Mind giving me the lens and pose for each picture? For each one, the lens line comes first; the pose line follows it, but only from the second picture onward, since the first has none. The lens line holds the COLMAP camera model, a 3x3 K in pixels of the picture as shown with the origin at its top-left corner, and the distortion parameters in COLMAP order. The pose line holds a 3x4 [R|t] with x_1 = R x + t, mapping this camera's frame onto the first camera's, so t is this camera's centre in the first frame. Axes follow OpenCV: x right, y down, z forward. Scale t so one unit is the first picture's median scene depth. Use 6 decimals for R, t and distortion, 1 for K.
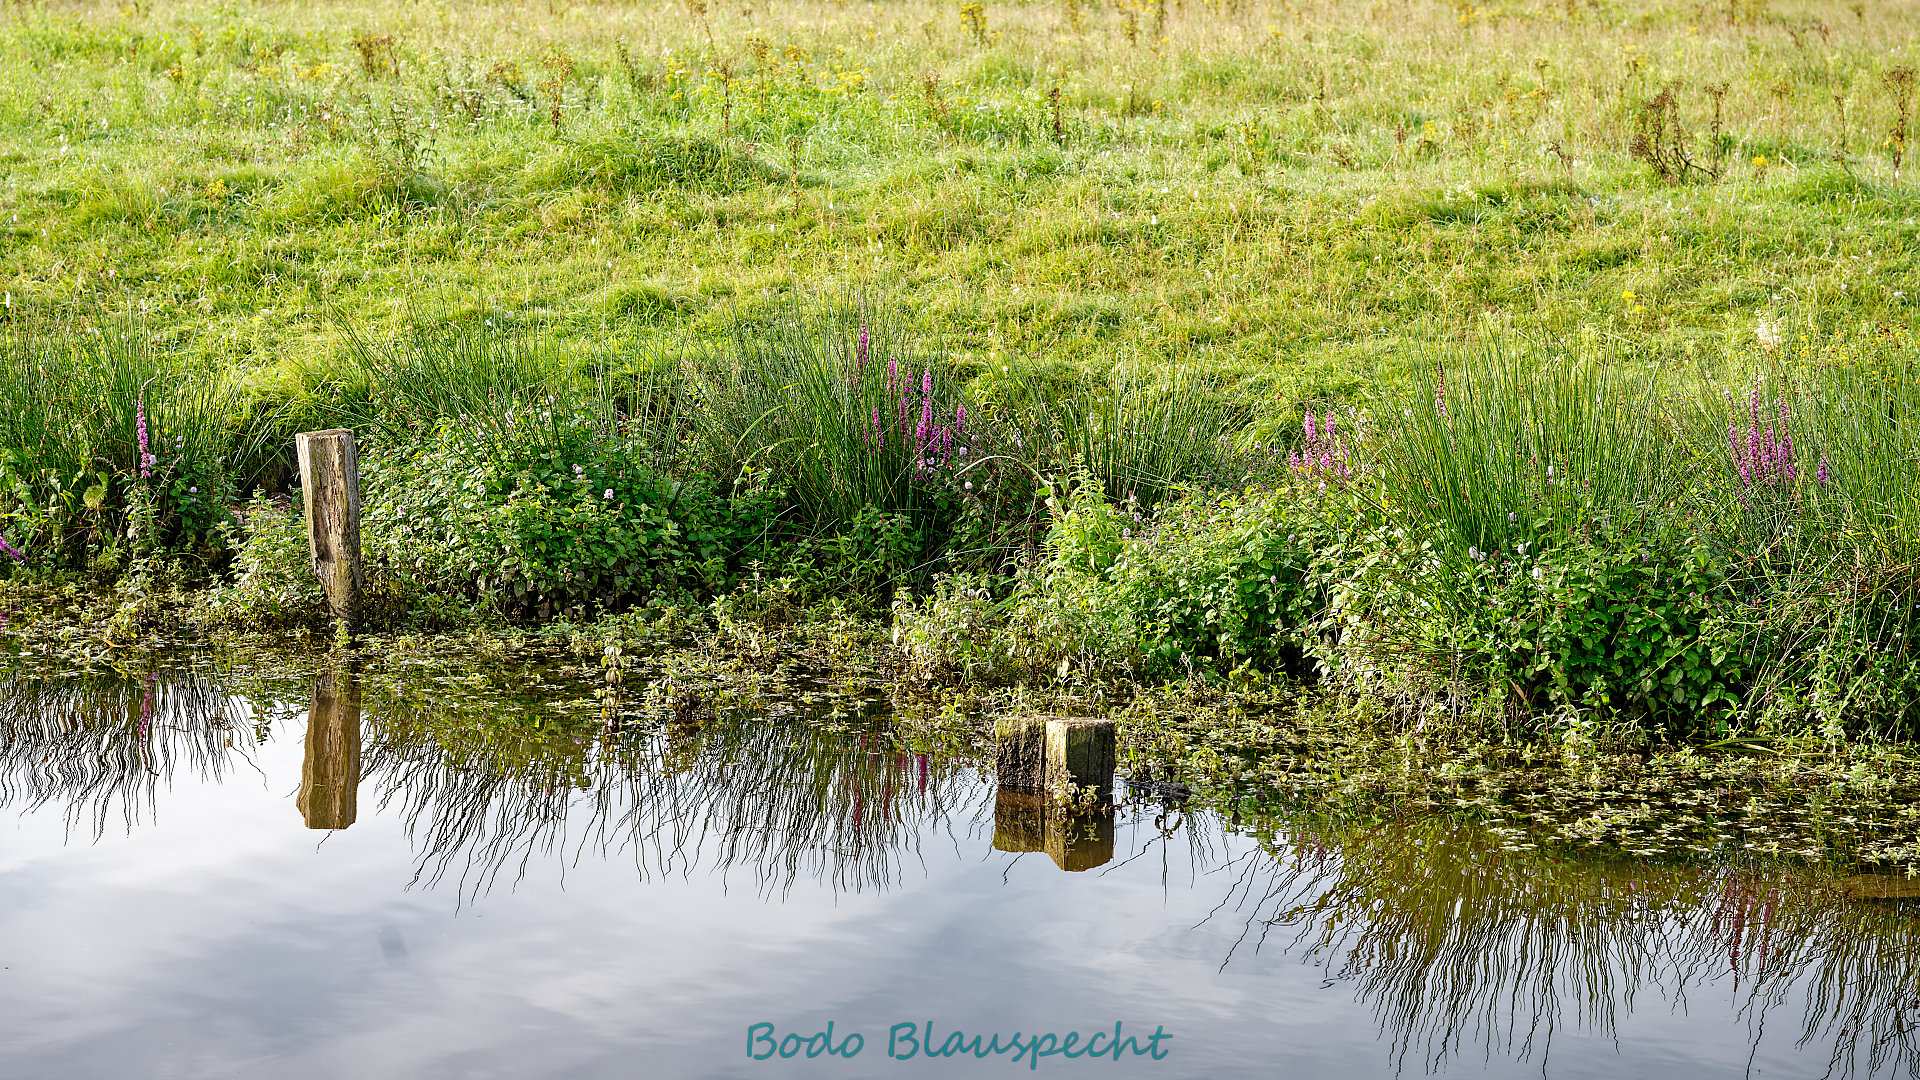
lens RADIAL K [[4519.4, 0, 959.7], [0, 4519.4, 542.1], [0, 0, 1]] dist [0.057904, 0.000000]
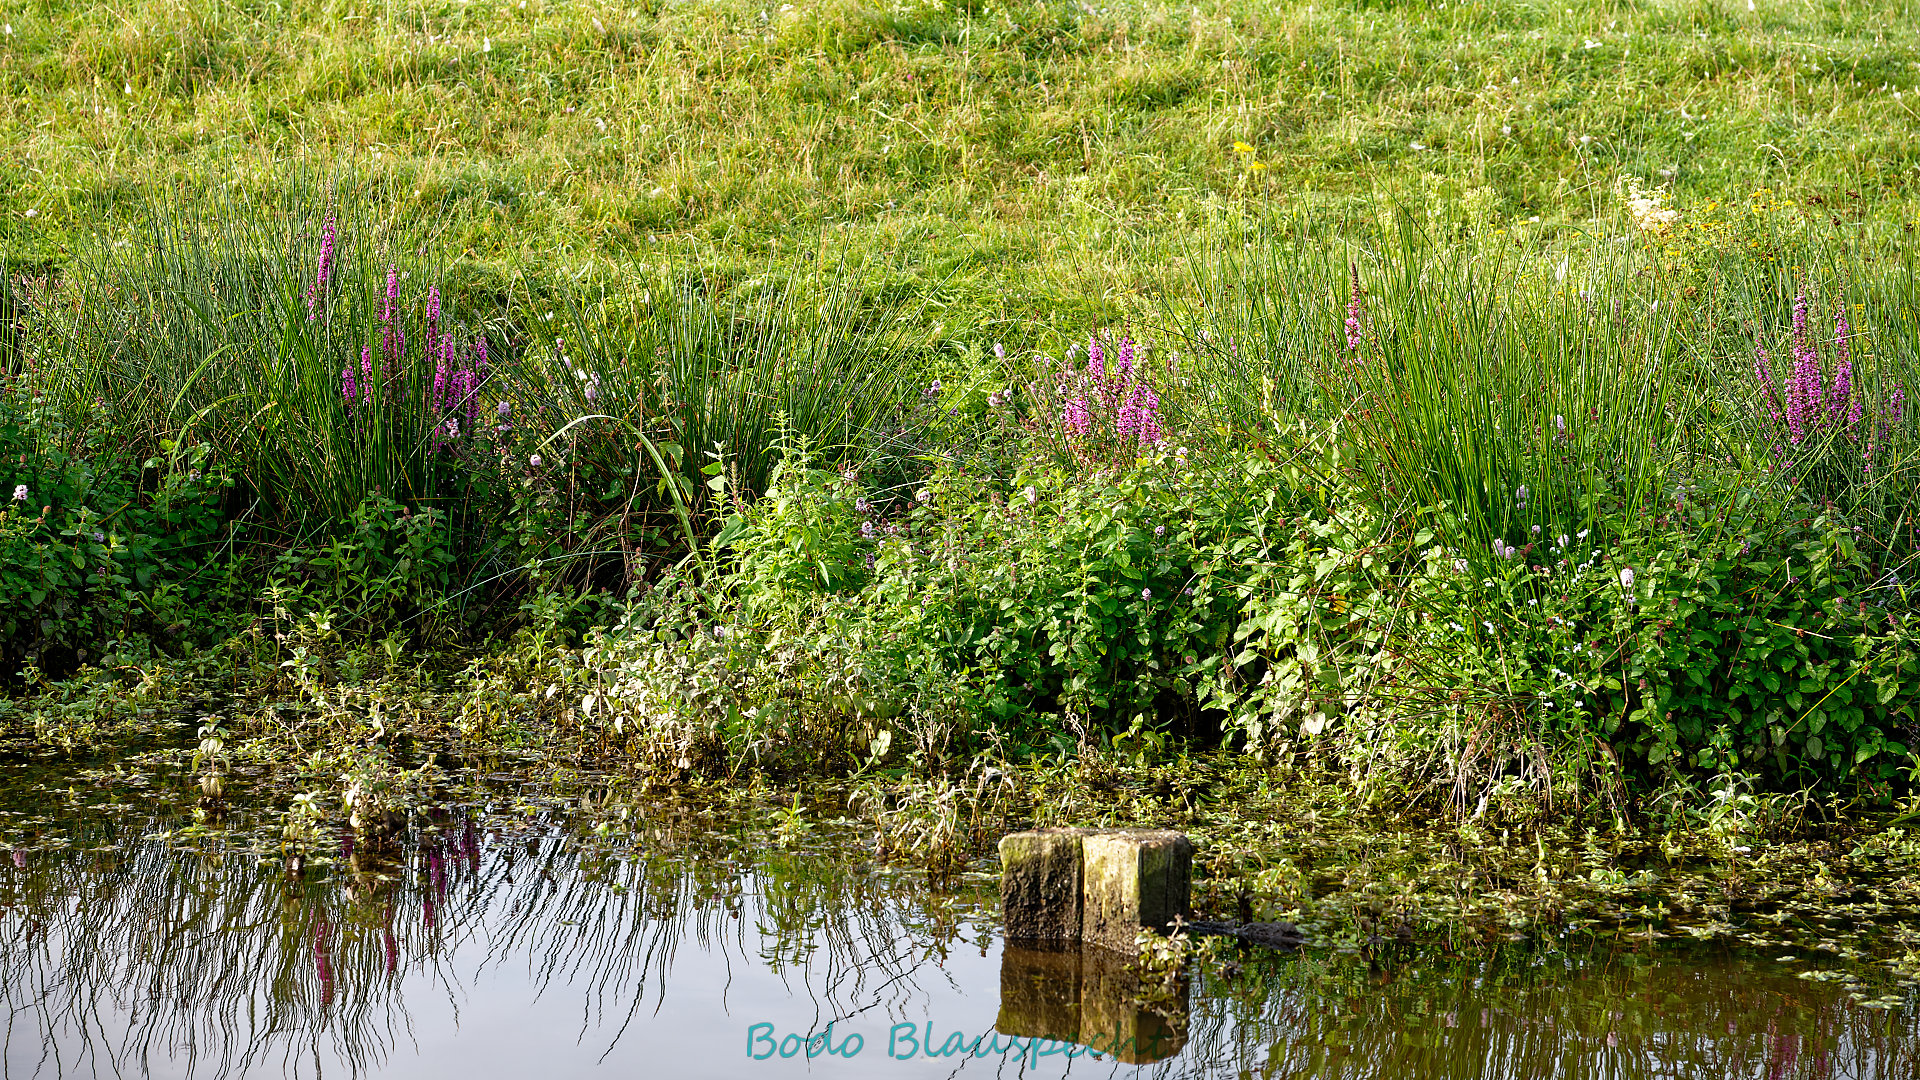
lens RADIAL K [[6236.8, 0, 960.5], [0, 6236.8, 535.5], [0, 0, 1]] dist [0.214143, 0.000000]
pose [[0.963115, -0.033610, 0.266982, -0.203323], [0.030126, 0.999399, 0.017136, -0.017107], [-0.267397, -0.008461, 0.963549, 0.117686]]
